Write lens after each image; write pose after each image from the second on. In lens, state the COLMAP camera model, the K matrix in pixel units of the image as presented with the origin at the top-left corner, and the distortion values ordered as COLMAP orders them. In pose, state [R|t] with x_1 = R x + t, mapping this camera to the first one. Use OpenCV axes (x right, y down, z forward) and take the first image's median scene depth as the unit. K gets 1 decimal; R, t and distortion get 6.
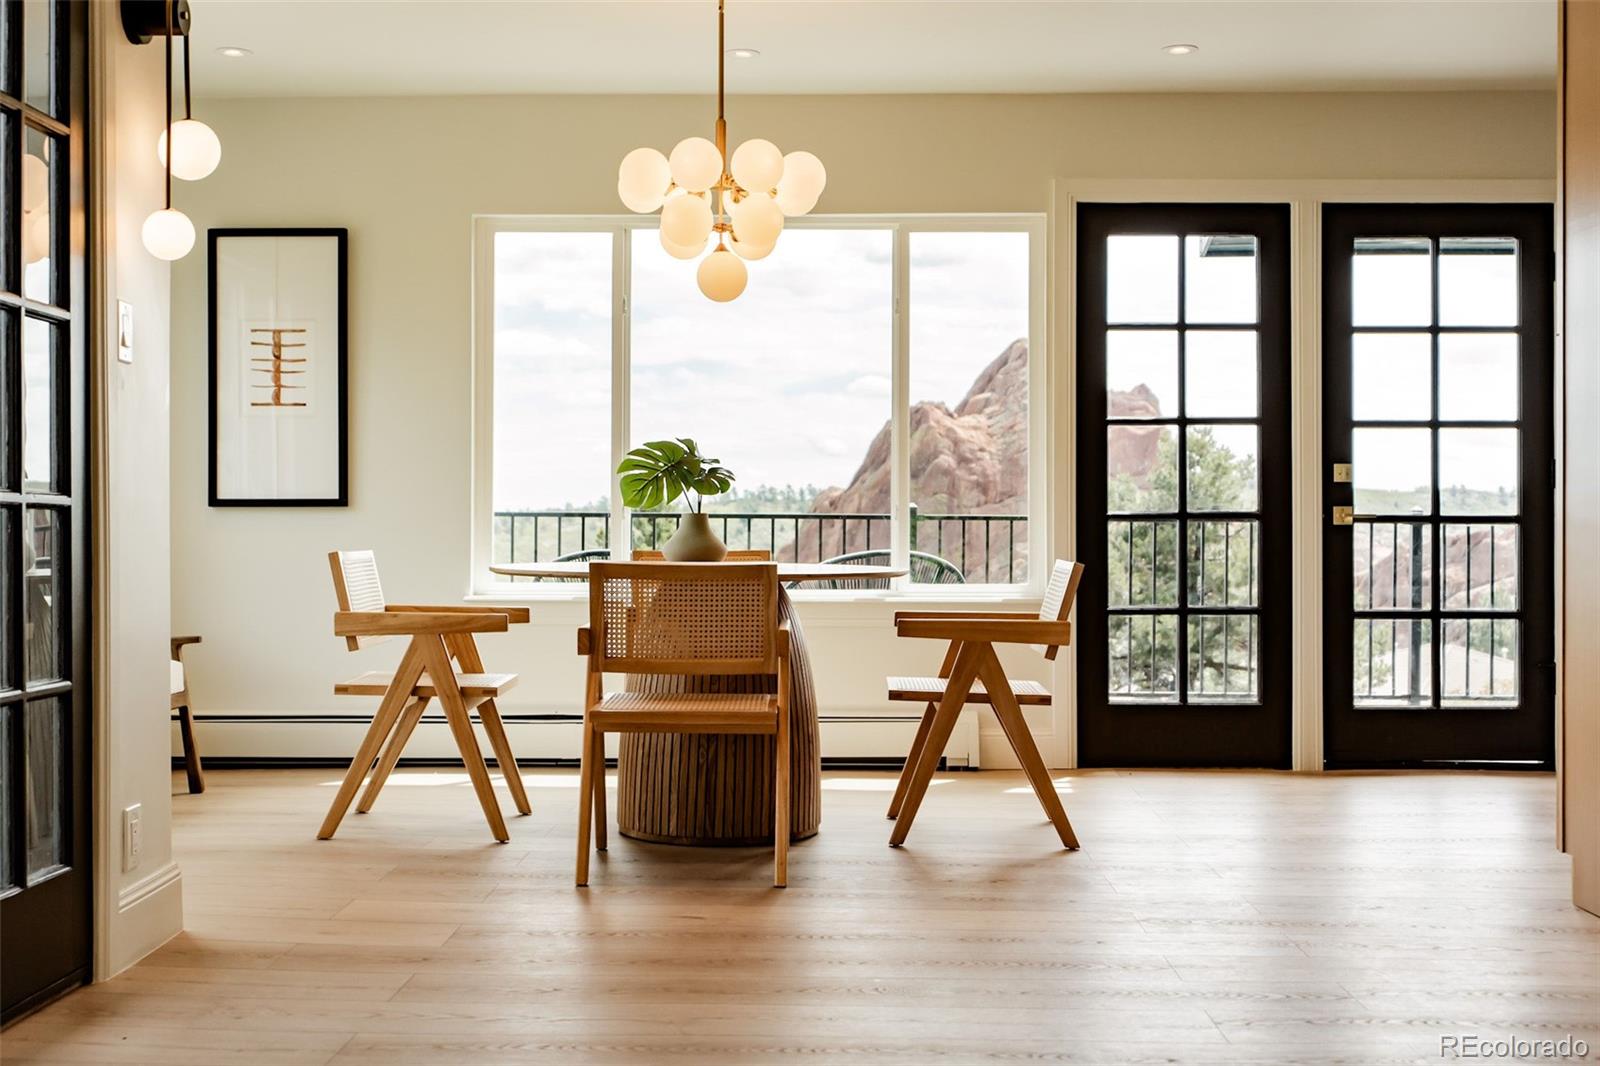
lens RADIAL K [[1890.3, 0, 797.7], [0, 1890.3, 533.1], [0, 0, 1]] dist [-0.008499, 0.000000]
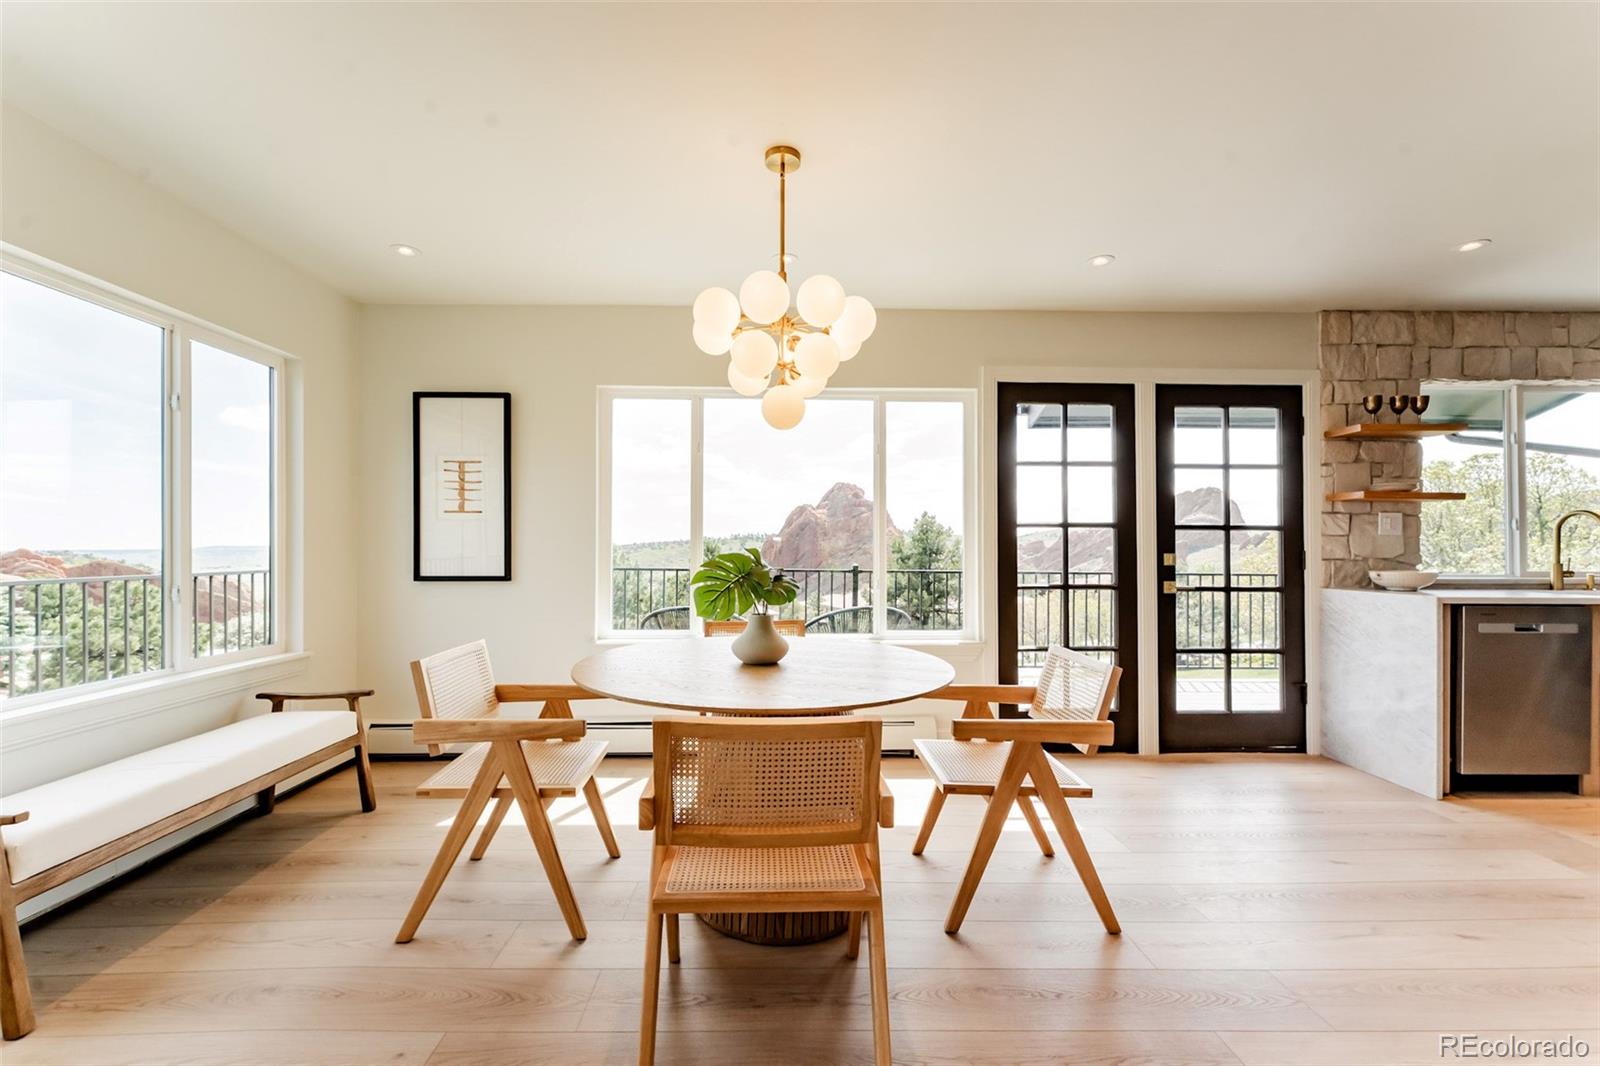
lens RADIAL K [[652.6, 0, 790.8], [0, 652.6, 548.2], [0, 0, 1]] dist [0.009848, 0.000316]
pose [[0.998944, 0.001595, 0.045917, -0.043122], [-0.001474, 0.999995, -0.002664, -0.039168], [-0.045921, 0.002593, 0.998942, 0.482997]]
